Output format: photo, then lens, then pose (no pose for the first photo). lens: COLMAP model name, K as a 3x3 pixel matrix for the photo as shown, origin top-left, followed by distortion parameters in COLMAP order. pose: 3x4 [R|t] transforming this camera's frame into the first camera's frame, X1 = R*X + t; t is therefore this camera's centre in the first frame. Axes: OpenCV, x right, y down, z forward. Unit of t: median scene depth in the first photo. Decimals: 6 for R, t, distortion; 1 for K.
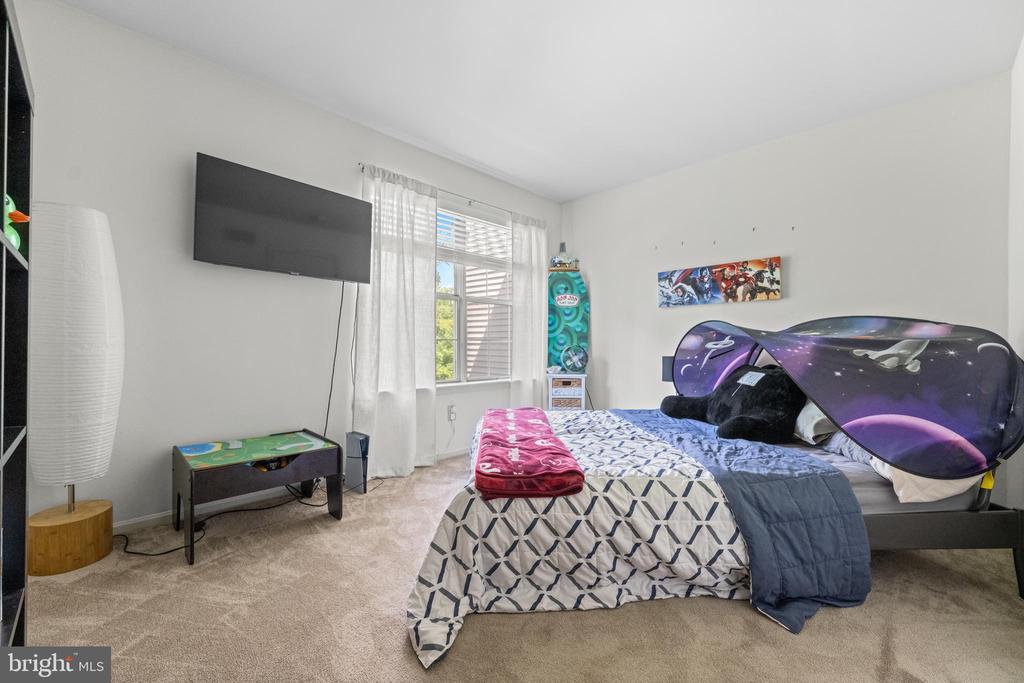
lens RADIAL K [[404.6, 0, 511.4], [0, 404.6, 345.0], [0, 0, 1]] dist [-0.000221, -0.000022]
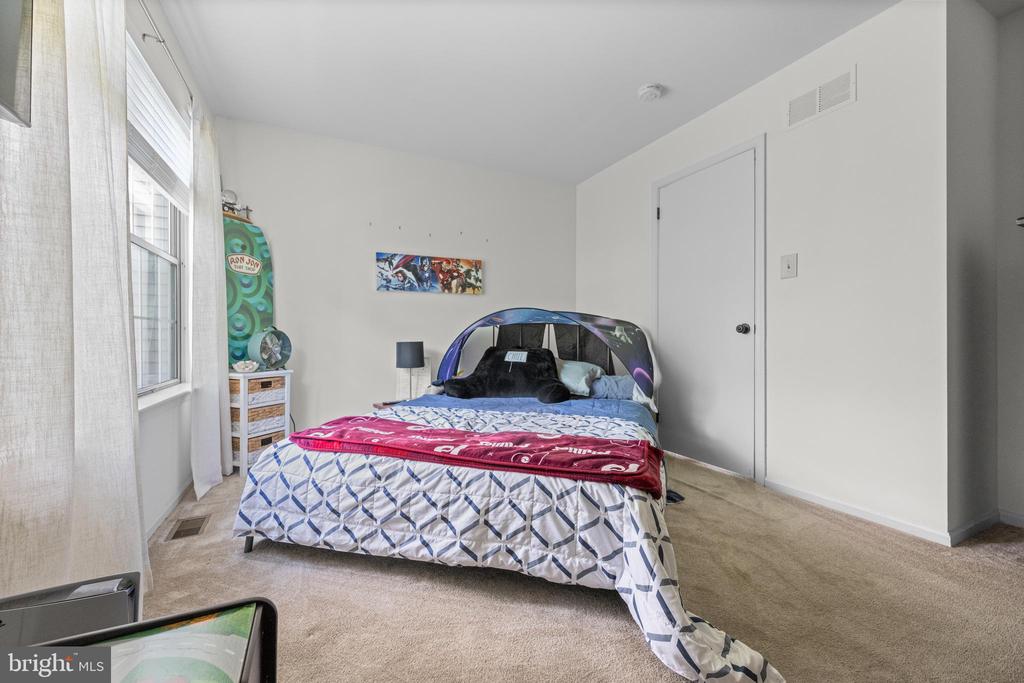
lens RADIAL K [[404.6, 0, 511.3], [0, 404.6, 336.4], [0, 0, 1]] dist [-0.000221, -0.000022]
pose [[0.348495, -0.004161, 0.937302, -0.418921], [-0.000275, 0.999990, 0.004542, 0.009544], [-0.937311, -0.001840, 0.348490, 0.412652]]
